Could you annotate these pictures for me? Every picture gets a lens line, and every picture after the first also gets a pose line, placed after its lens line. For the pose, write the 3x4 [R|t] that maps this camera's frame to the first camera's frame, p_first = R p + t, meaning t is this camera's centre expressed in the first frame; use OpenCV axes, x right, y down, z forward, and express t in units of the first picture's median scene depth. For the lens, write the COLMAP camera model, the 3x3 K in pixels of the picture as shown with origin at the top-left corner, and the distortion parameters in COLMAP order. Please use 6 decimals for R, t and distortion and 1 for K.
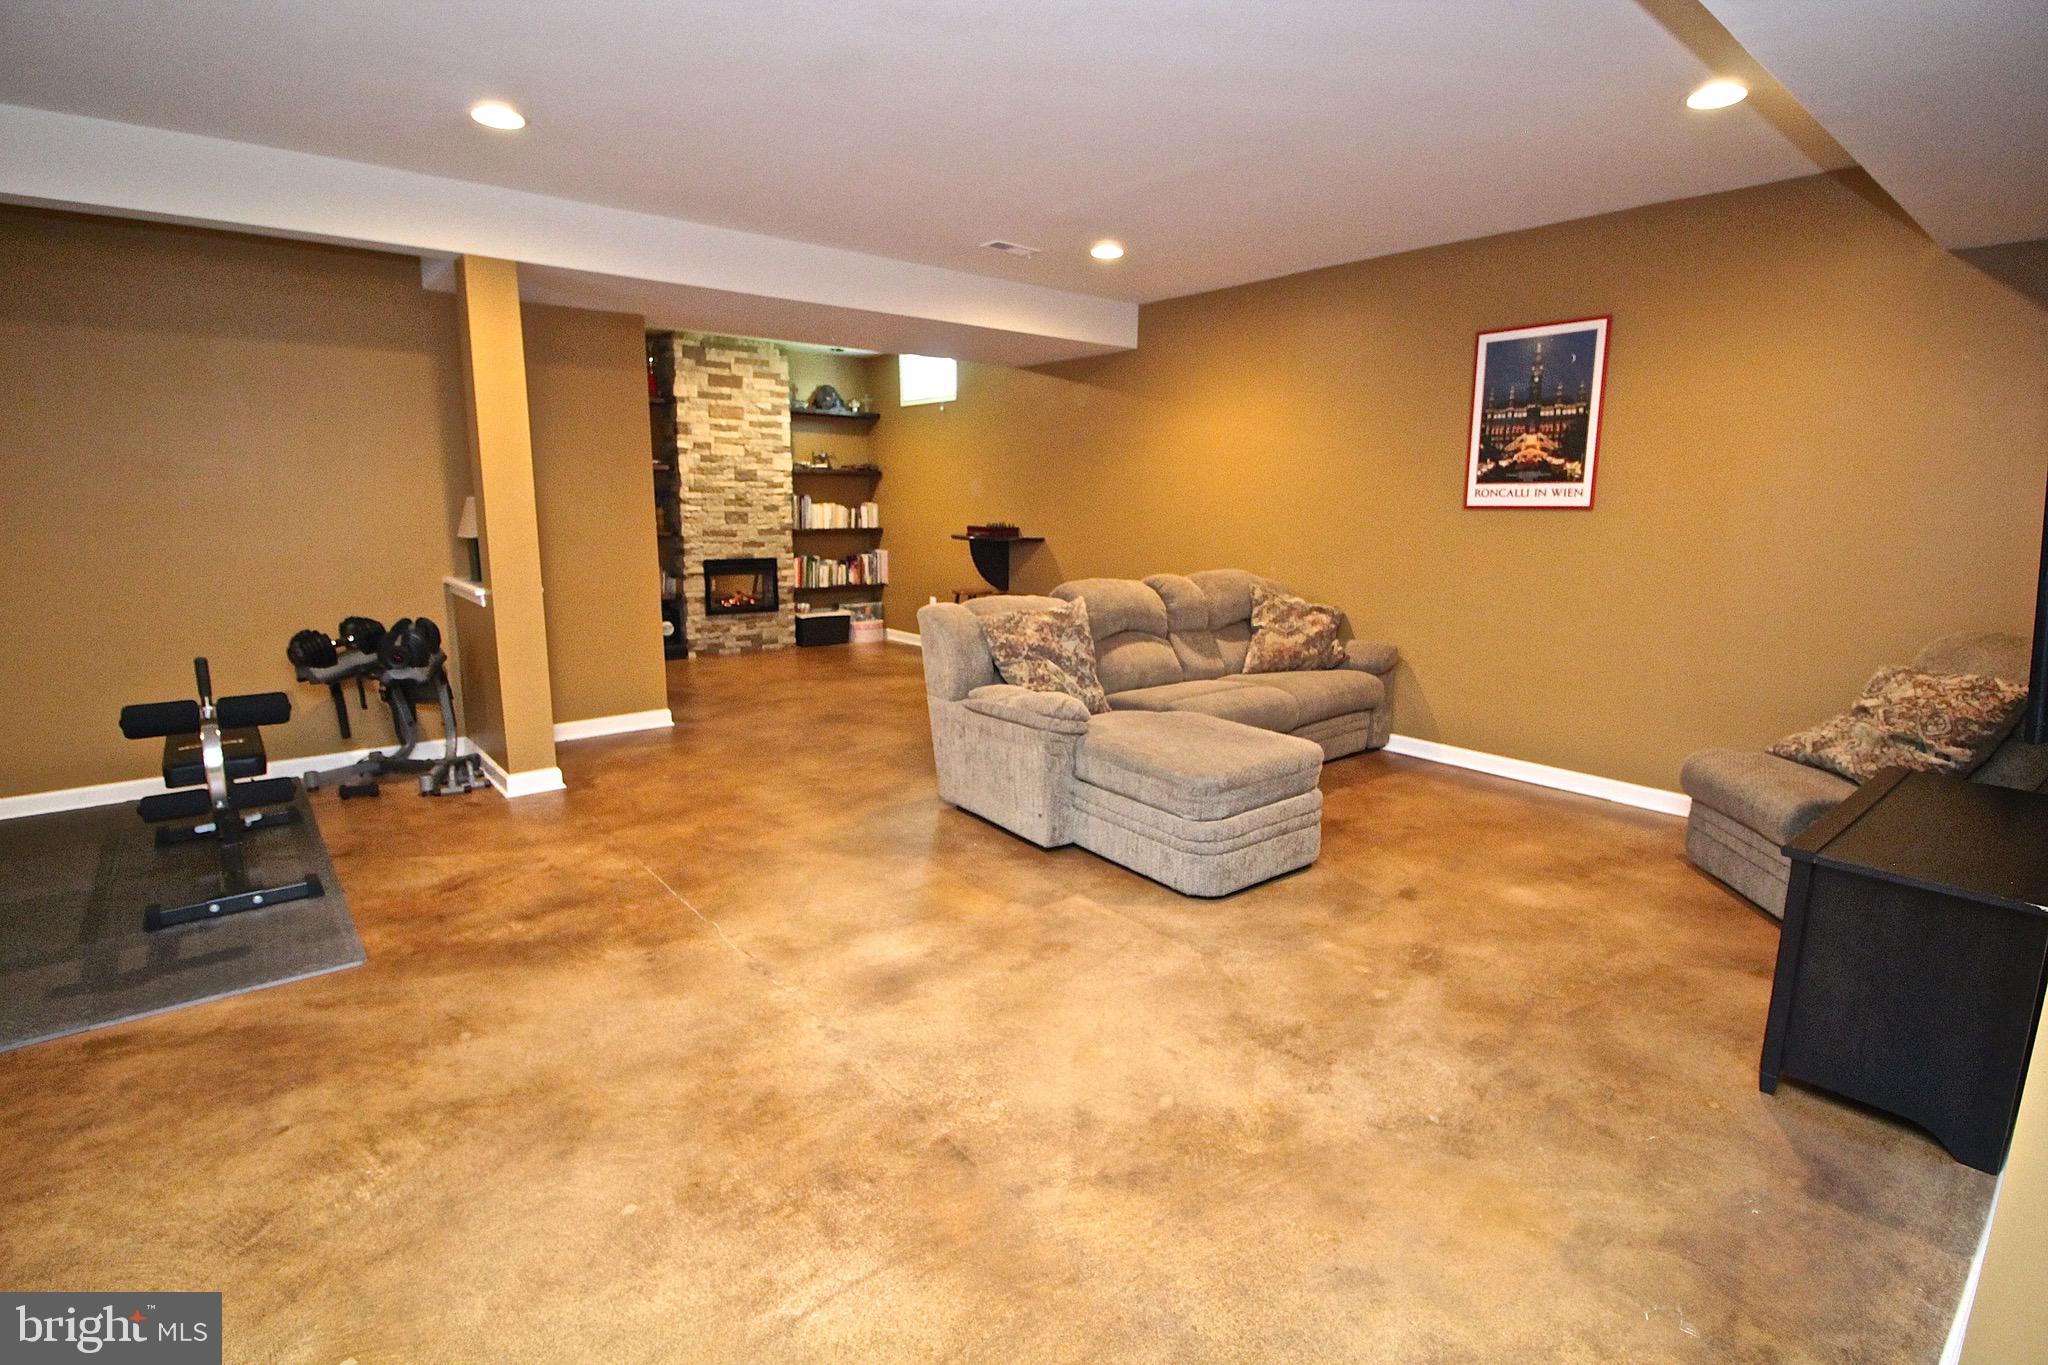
lens RADIAL K [[956.5, 0, 1028.9], [0, 956.5, 681.6], [0, 0, 1]] dist [0.000717, -0.014518]
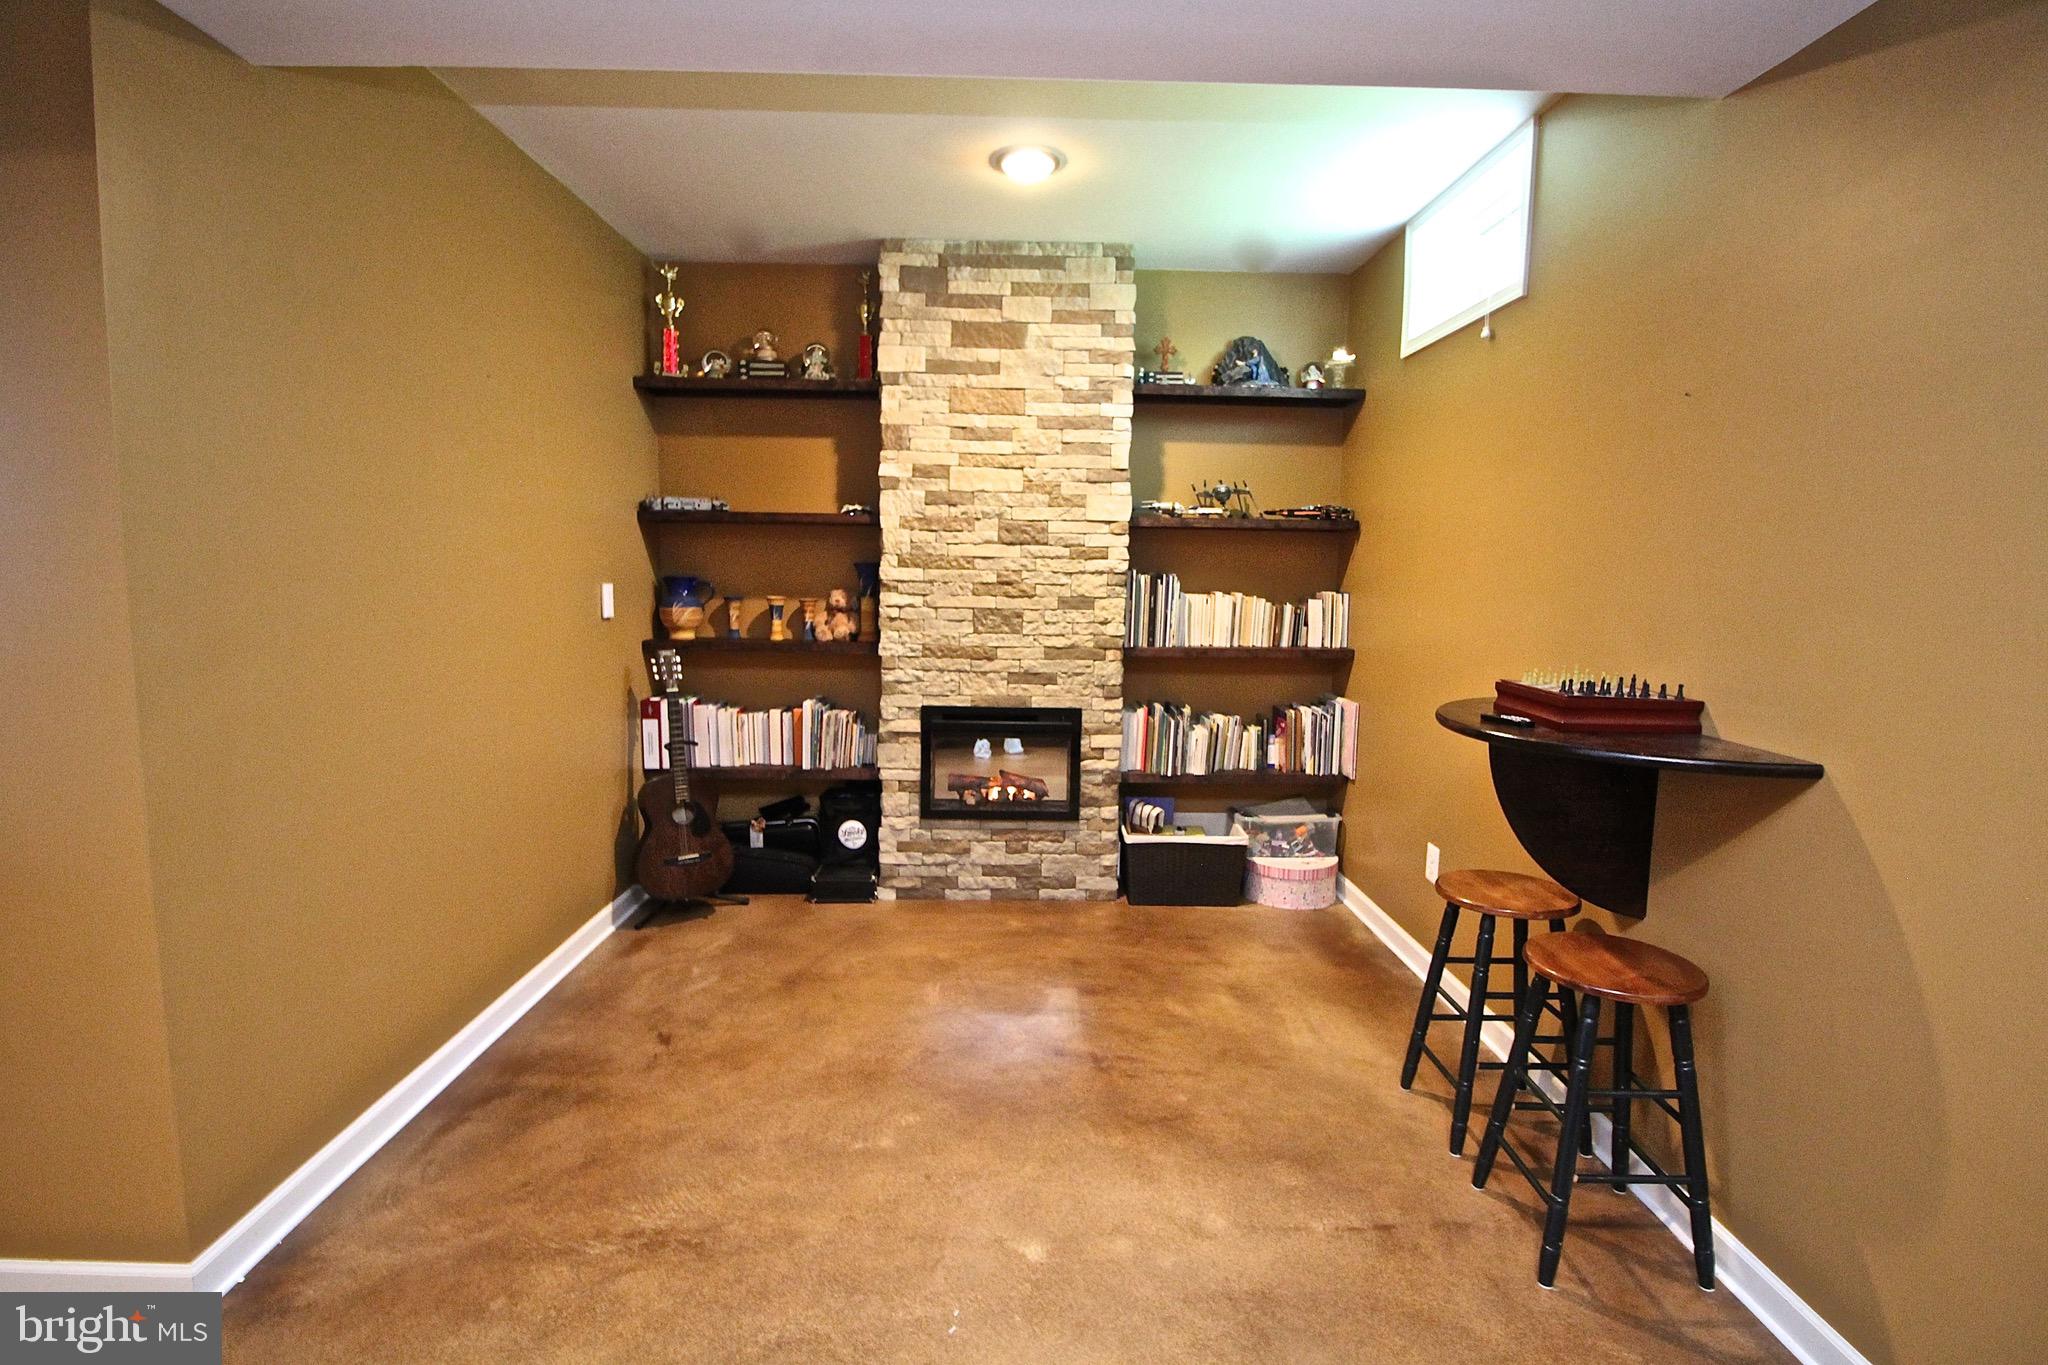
lens RADIAL K [[956.5, 0, 1028.9], [0, 956.5, 681.6], [0, 0, 1]] dist [0.000717, -0.014518]
pose [[0.785303, 0.068476, -0.615313, -0.000372], [-0.122230, 0.991451, -0.045663, -0.119460], [0.606925, 0.111069, 0.786959, 0.627028]]
